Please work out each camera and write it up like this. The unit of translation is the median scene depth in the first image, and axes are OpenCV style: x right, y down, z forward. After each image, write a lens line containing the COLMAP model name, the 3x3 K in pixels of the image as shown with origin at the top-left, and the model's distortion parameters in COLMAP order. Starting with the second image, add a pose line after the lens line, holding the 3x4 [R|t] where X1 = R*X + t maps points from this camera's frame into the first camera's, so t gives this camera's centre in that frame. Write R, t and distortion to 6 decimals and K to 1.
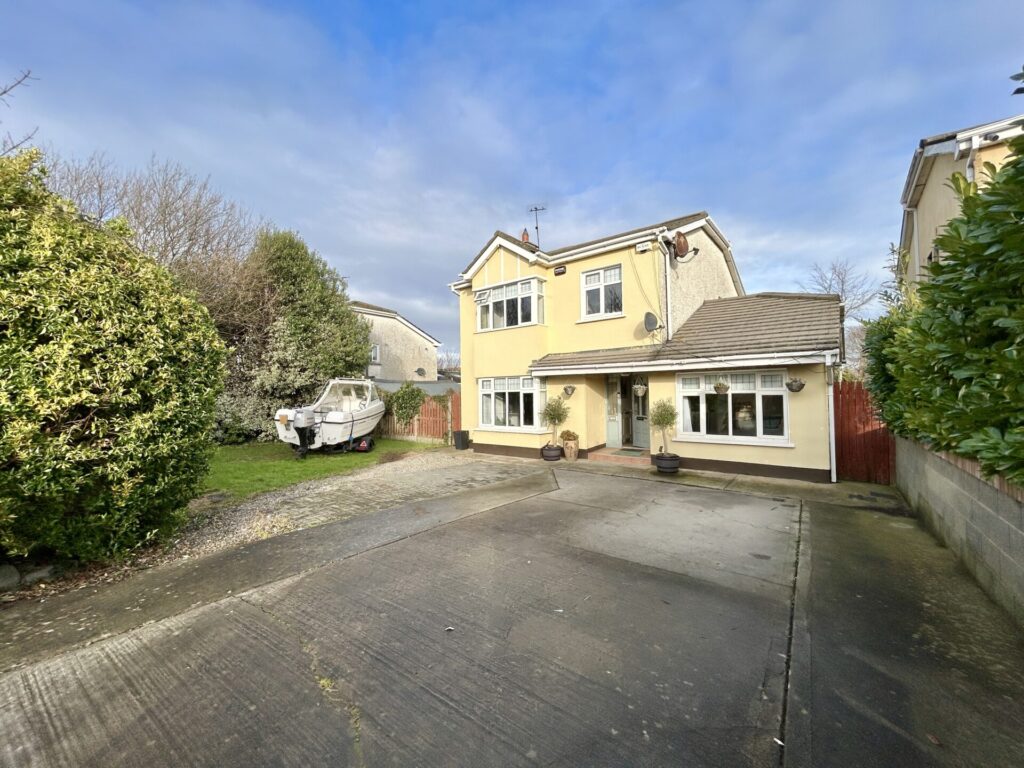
lens RADIAL K [[413.8, 0, 510.0], [0, 413.8, 383.7], [0, 0, 1]] dist [-0.001925, 0.000501]
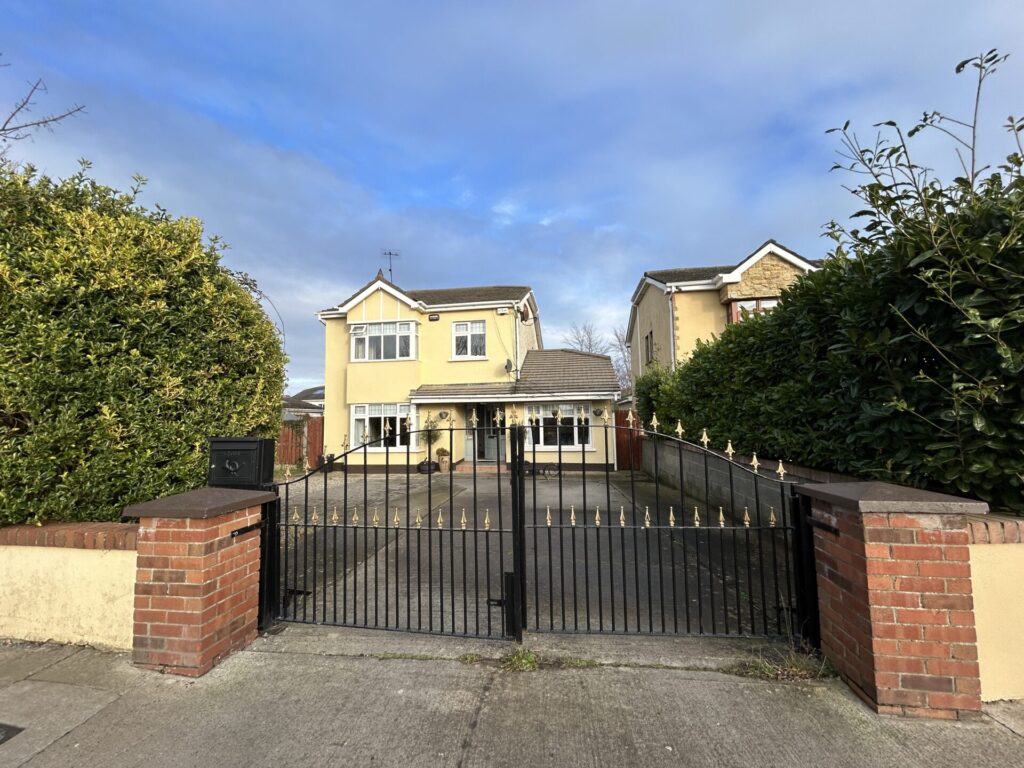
lens RADIAL K [[413.8, 0, 511.4], [0, 413.8, 382.5], [0, 0, 1]] dist [-0.001925, 0.000501]
pose [[0.862750, 0.041160, 0.503952, -0.305506], [-0.008203, 0.997689, -0.067442, -0.000111], [-0.505564, 0.054051, 0.861095, -0.169763]]
